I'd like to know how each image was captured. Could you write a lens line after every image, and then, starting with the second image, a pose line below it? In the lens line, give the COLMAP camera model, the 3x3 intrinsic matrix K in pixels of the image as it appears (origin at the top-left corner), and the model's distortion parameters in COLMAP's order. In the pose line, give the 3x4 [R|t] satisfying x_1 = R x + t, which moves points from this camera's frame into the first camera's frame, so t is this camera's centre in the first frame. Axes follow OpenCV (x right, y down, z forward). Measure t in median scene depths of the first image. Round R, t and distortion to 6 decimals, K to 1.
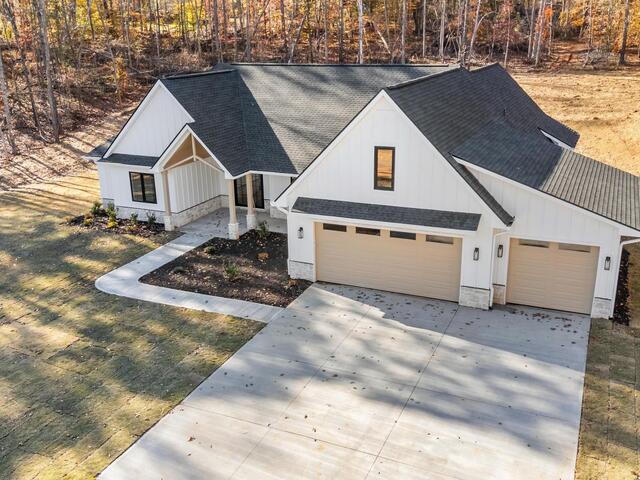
lens RADIAL K [[633.6, 0, 320.0], [0, 633.6, 240.0], [0, 0, 1]] dist [0.060228, -0.007022]
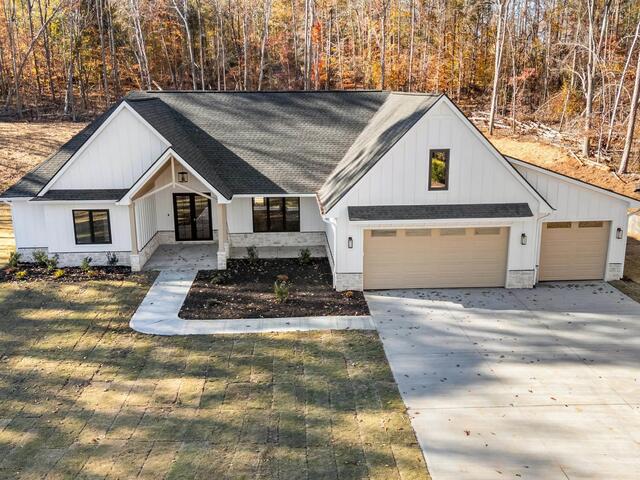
lens RADIAL K [[633.6, 0, 320.0], [0, 633.6, 240.0], [0, 0, 1]] dist [0.060228, -0.007022]
pose [[0.892091, -0.100813, 0.440466, -0.512563], [0.137288, 0.989184, -0.051650, 0.029370], [-0.430494, 0.106547, 0.896283, 0.131542]]
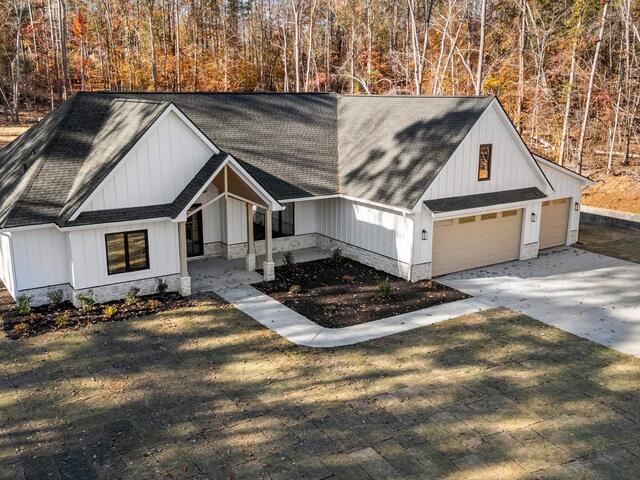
lens RADIAL K [[633.6, 0, 320.0], [0, 633.6, 240.0], [0, 0, 1]] dist [0.060228, -0.007022]
pose [[0.551500, -0.178687, 0.814812, -1.002506], [0.255017, 0.966139, 0.039266, -0.089733], [-0.794238, 0.186136, 0.578394, 0.527371]]
